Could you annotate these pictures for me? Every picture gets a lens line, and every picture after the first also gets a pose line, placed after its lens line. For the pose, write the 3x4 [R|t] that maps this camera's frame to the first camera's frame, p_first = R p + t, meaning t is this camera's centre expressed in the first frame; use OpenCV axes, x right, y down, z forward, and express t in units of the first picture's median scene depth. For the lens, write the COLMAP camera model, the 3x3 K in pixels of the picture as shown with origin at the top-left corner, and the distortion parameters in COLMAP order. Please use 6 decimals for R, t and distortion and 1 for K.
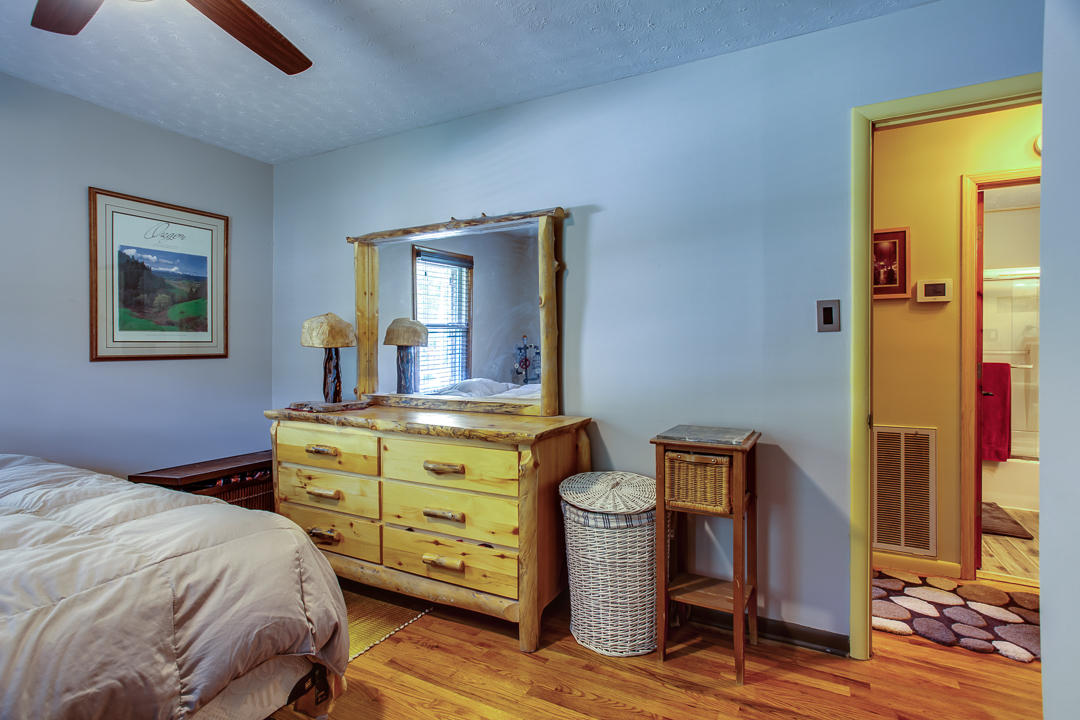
lens RADIAL K [[538.8, 0, 537.7], [0, 538.8, 363.3], [0, 0, 1]] dist [-0.055081, 0.028531]
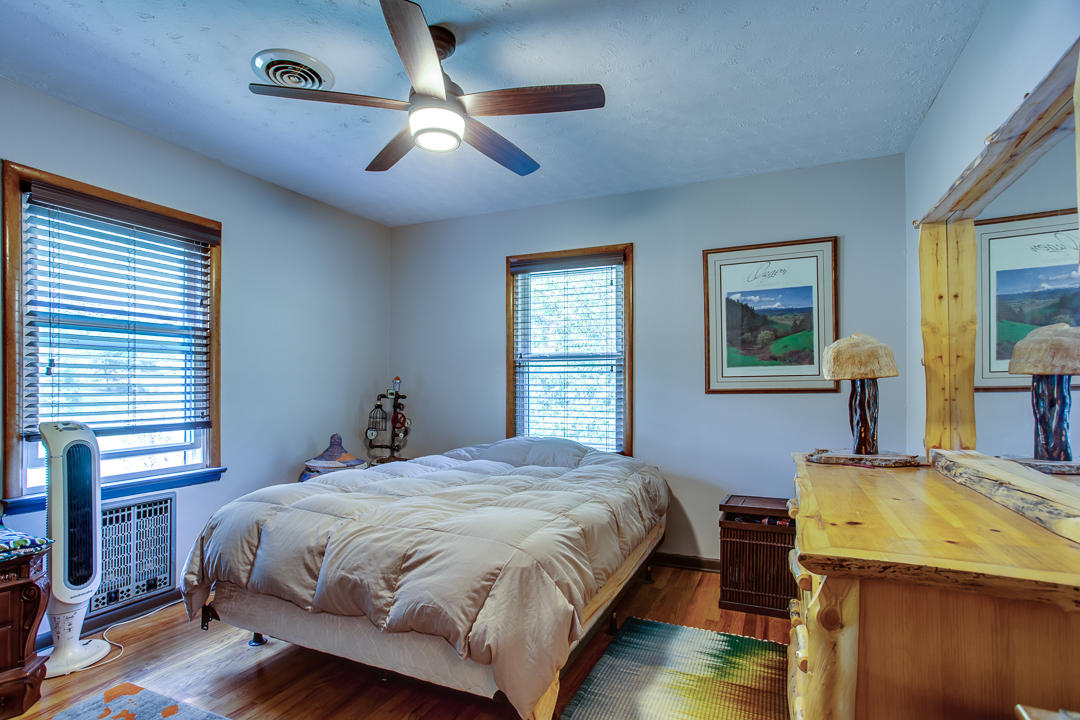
lens RADIAL K [[529.8, 0, 536.8], [0, 529.8, 392.3], [0, 0, 1]] dist [-0.049101, 0.026865]
pose [[0.056430, 0.011287, -0.998343, 0.319472], [-0.020161, 0.999745, 0.010163, -0.010784], [0.998203, 0.019554, 0.056643, 0.509479]]
